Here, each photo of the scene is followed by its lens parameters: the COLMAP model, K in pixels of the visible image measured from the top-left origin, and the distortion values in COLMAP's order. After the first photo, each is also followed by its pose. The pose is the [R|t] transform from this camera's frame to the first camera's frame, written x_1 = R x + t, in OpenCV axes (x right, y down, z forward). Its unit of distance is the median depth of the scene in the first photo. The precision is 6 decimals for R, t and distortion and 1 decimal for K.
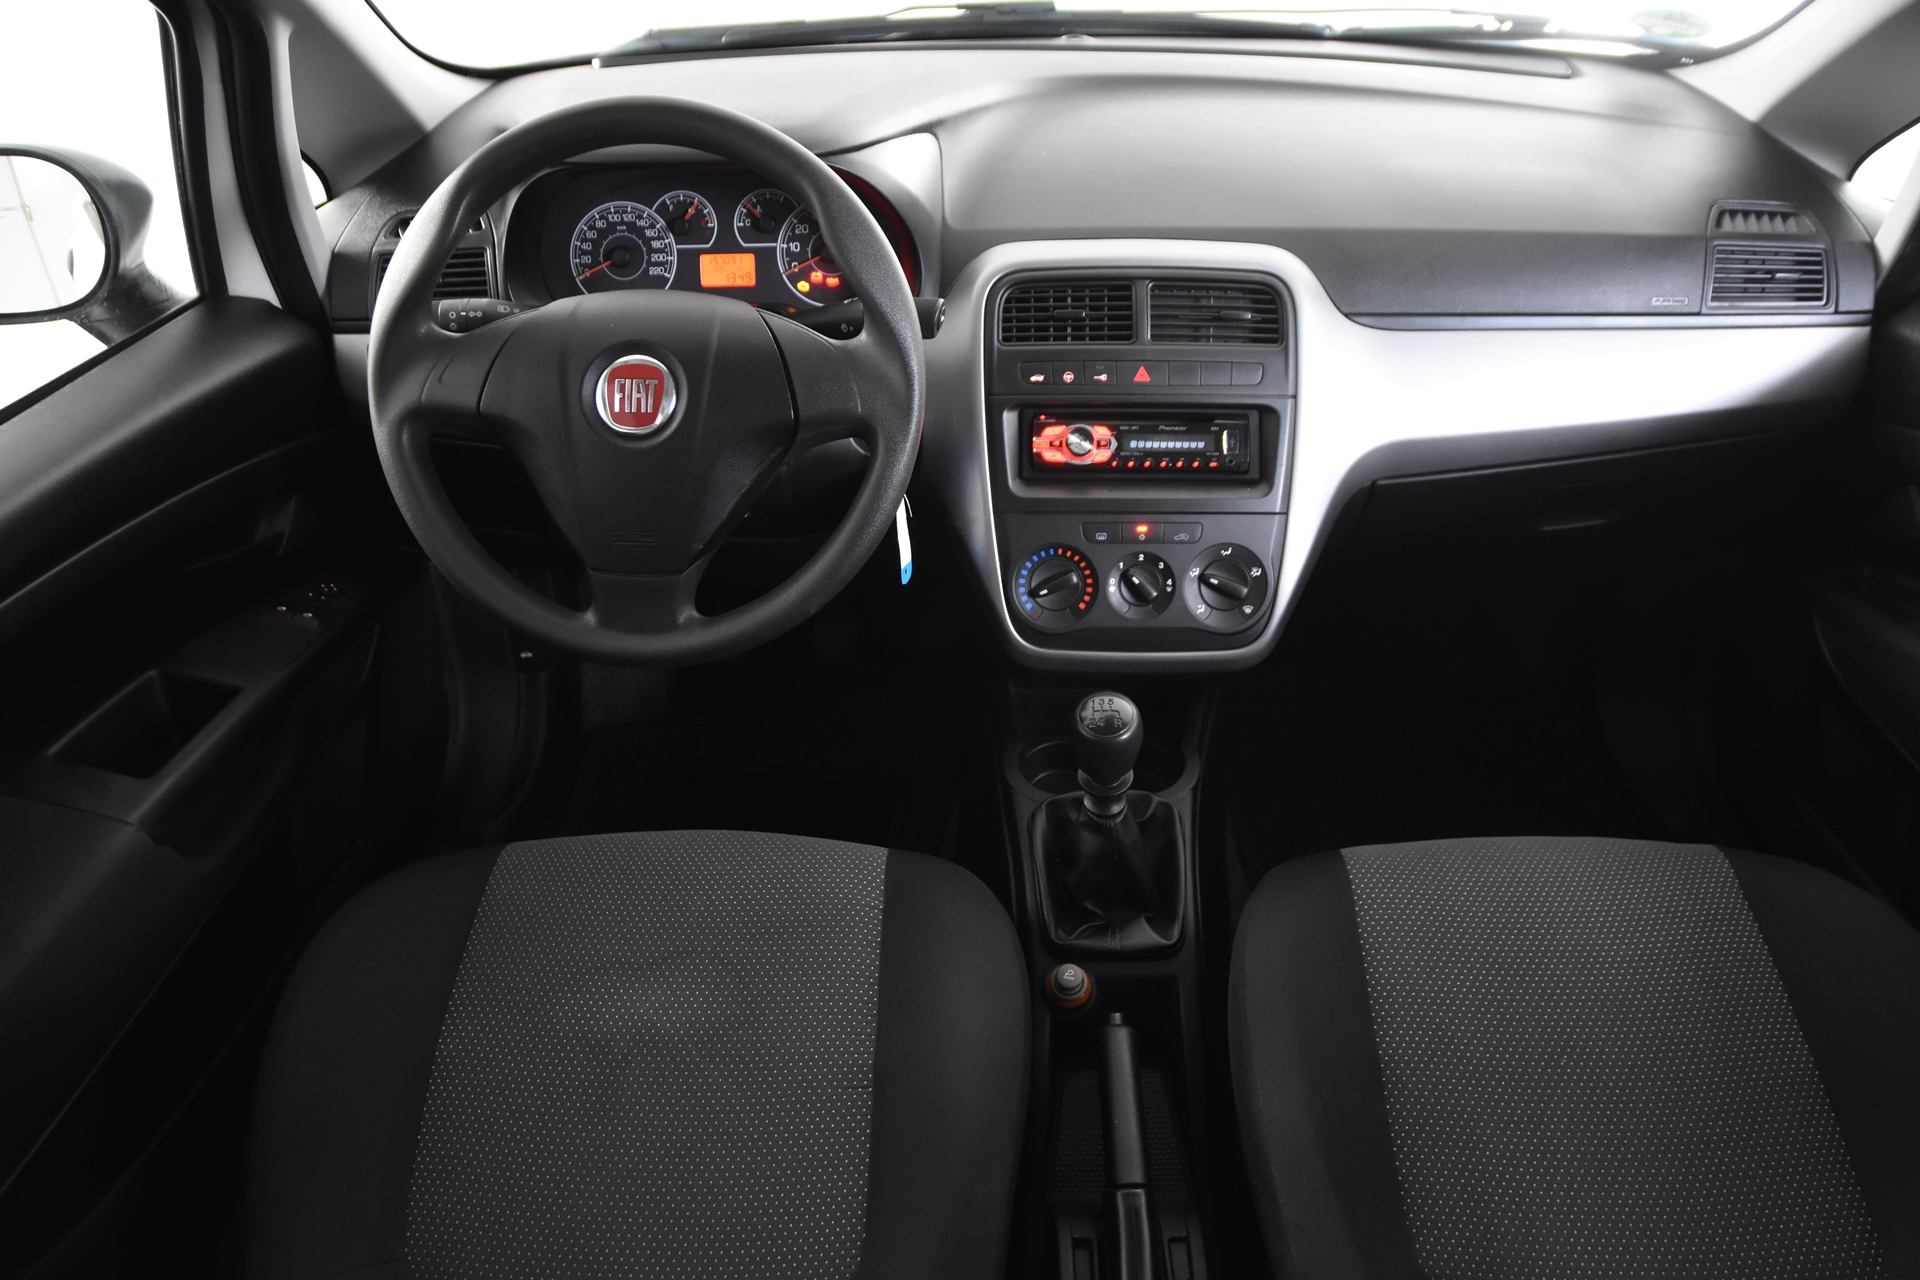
lens RADIAL K [[1440.3, 0, 960.0], [0, 1440.3, 640.0], [0, 0, 1]] dist [-0.138626, 0.138522]
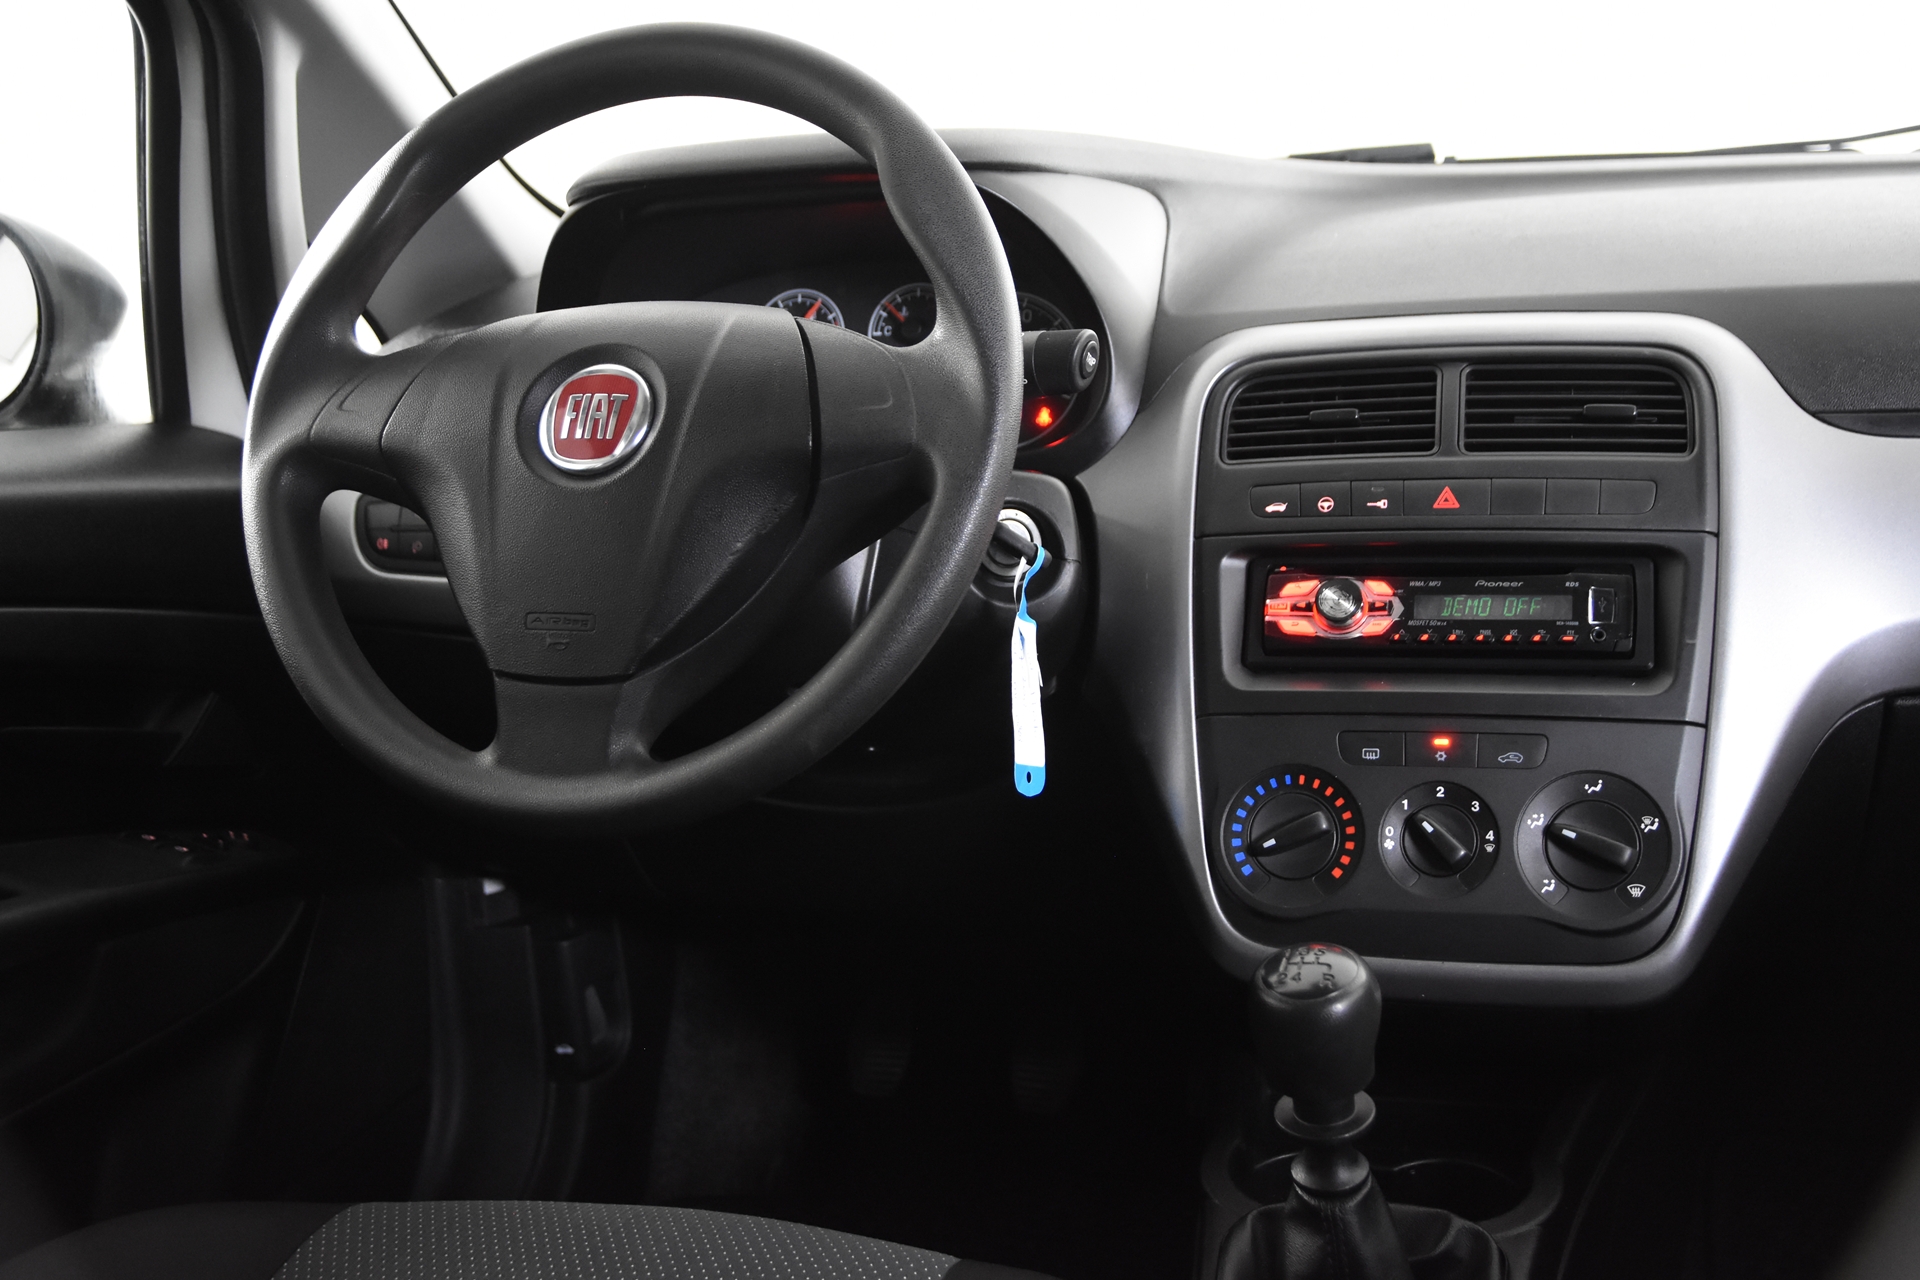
lens RADIAL K [[2110.3, 0, 960.0], [0, 2110.3, 640.0], [0, 0, 1]] dist [0.009874, 0.012356]
pose [[0.962585, 0.012200, -0.270705, 0.169526], [-0.110525, 0.929790, -0.351105, 0.208243], [0.247416, 0.367888, 0.896350, 0.157537]]
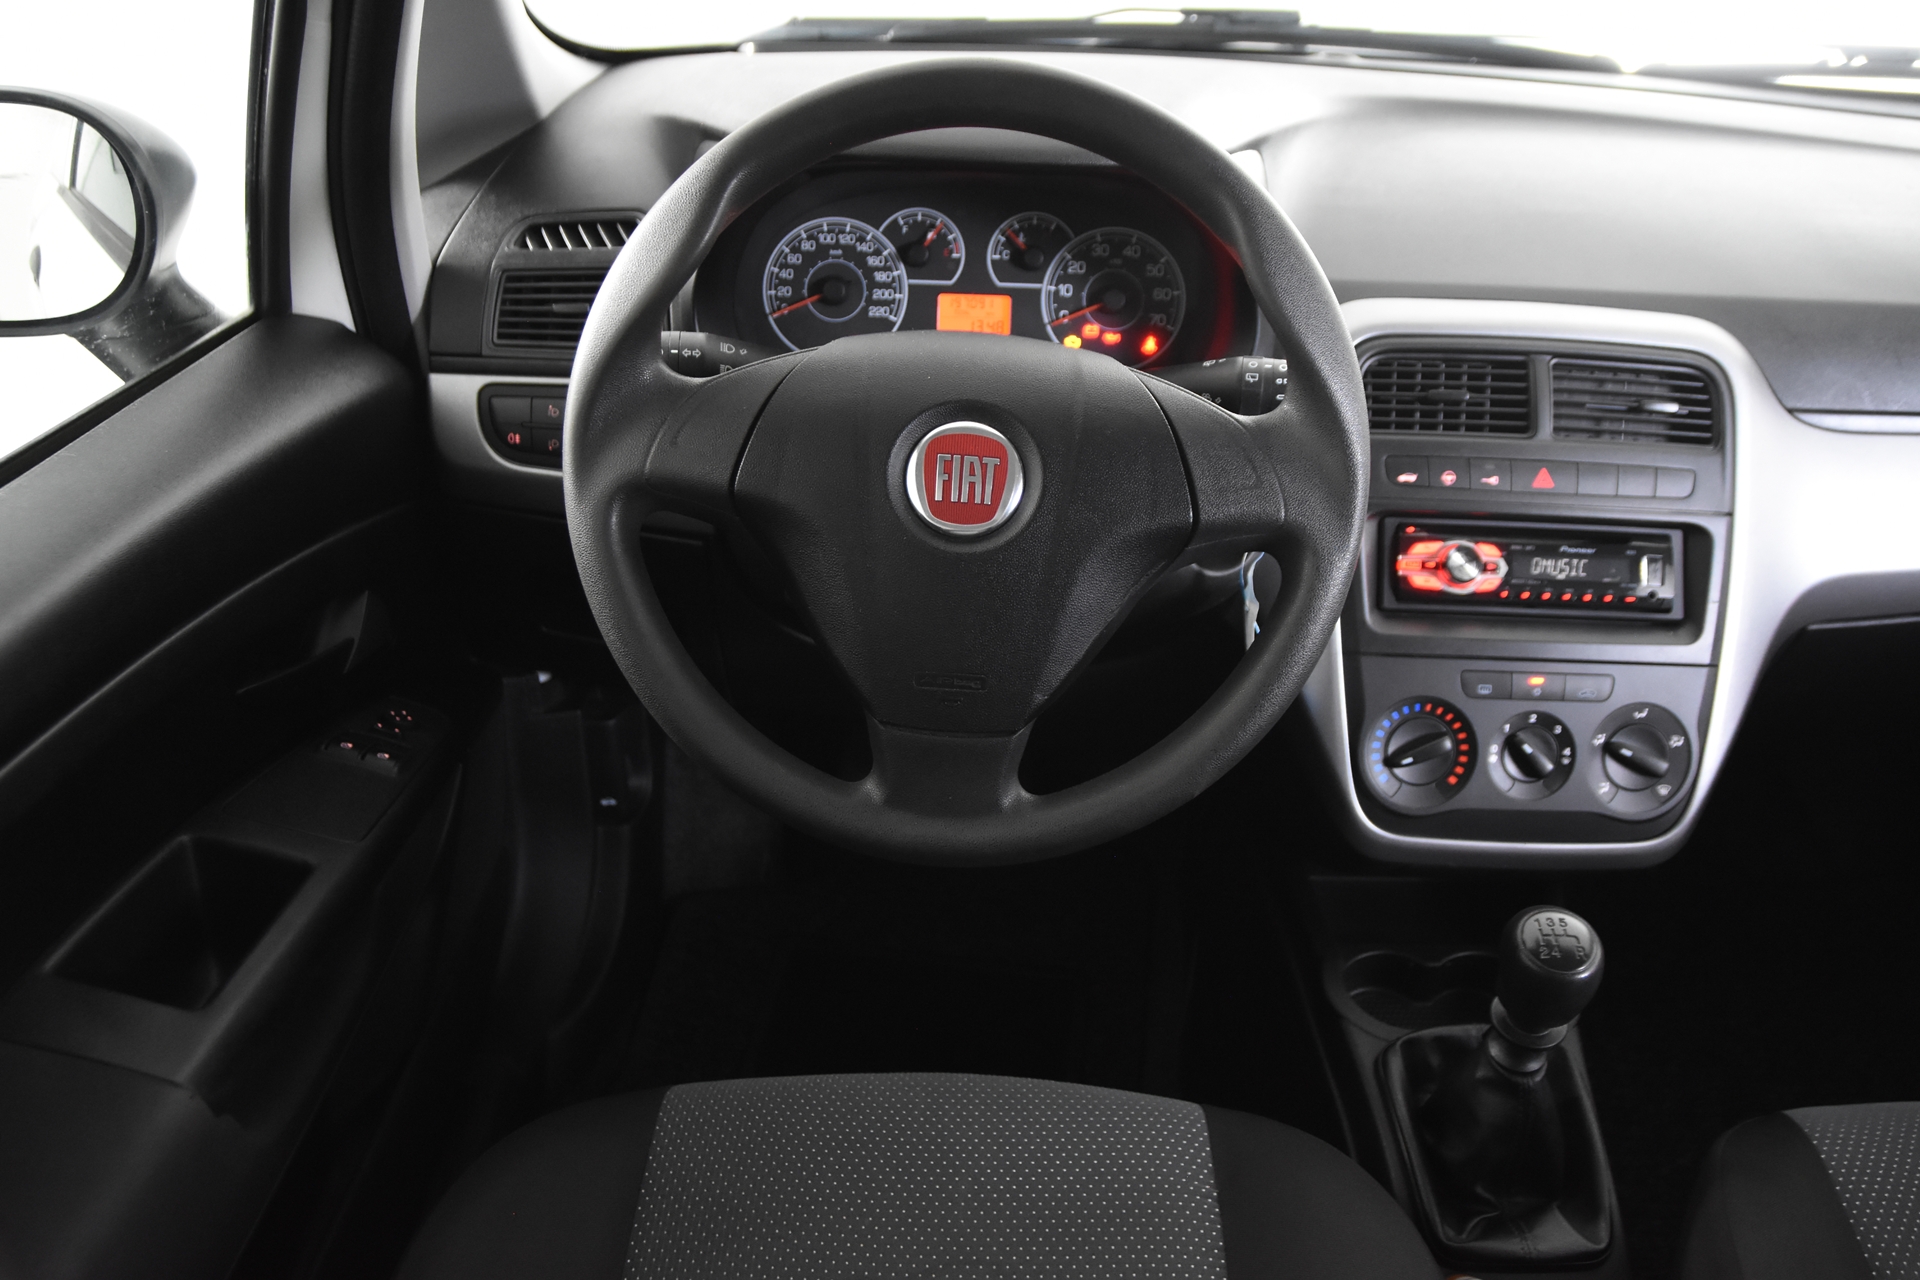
lens RADIAL K [[1591.0, 0, 960.0], [0, 1591.0, 640.0], [0, 0, 1]] dist [-0.125597, 0.188050]
pose [[0.998284, 0.034701, 0.047159, -0.215917], [-0.031260, 0.996927, -0.071830, -0.029643], [-0.049507, 0.070233, 0.996301, 0.186308]]
